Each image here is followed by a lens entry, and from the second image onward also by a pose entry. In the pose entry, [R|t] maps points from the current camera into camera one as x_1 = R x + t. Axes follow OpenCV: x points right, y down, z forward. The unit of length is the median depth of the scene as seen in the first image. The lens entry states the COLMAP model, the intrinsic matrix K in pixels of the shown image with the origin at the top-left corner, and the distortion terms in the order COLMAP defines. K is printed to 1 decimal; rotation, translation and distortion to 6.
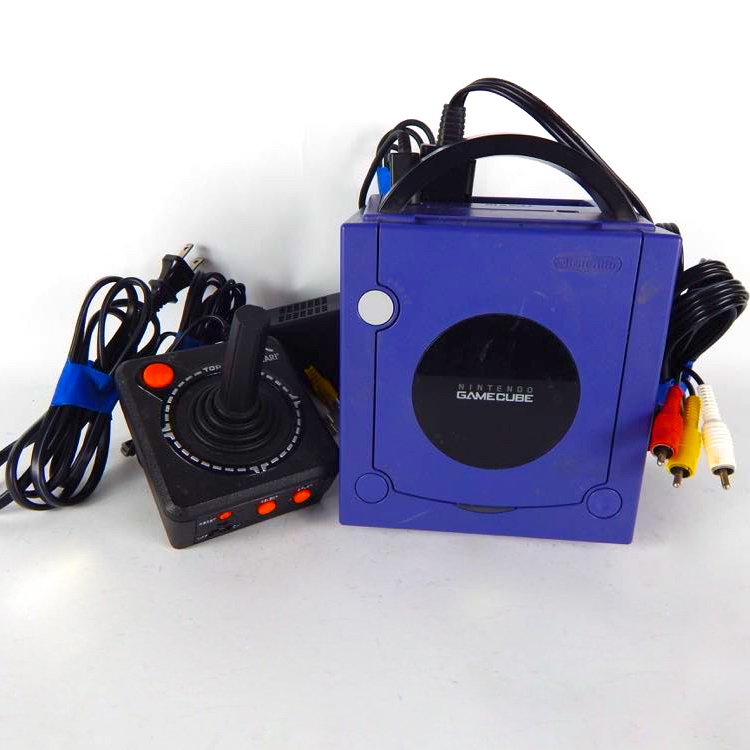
lens RADIAL K [[847.1, 0, 373.5], [0, 847.1, 361.1], [0, 0, 1]] dist [0.018236, -0.003845]
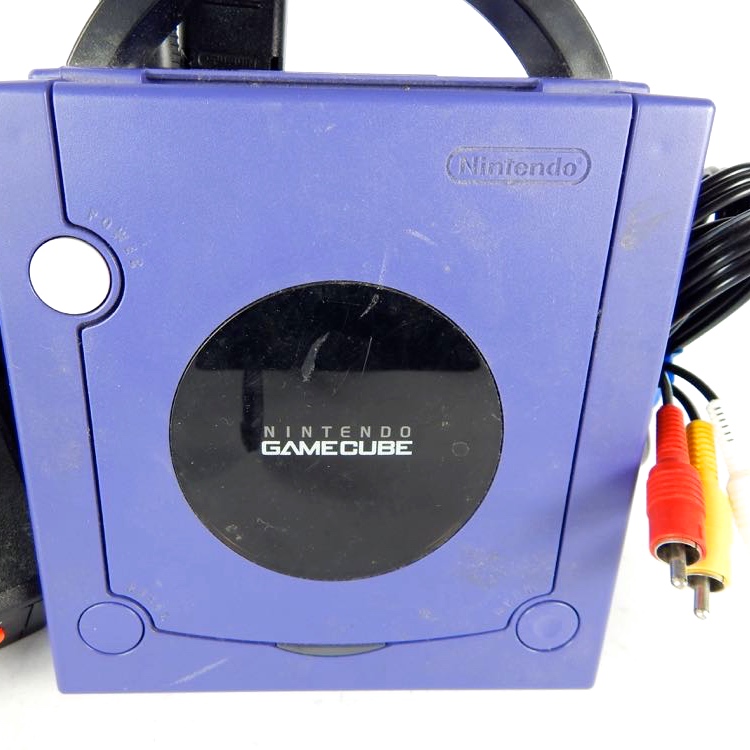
lens RADIAL K [[847.1, 0, 373.5], [0, 847.1, 361.1], [0, 0, 1]] dist [0.018236, -0.003845]
pose [[0.987077, -0.046326, 0.153401, 0.089868], [0.041912, 0.998612, 0.031884, -0.024454], [-0.154666, -0.025042, 0.987649, 0.503449]]
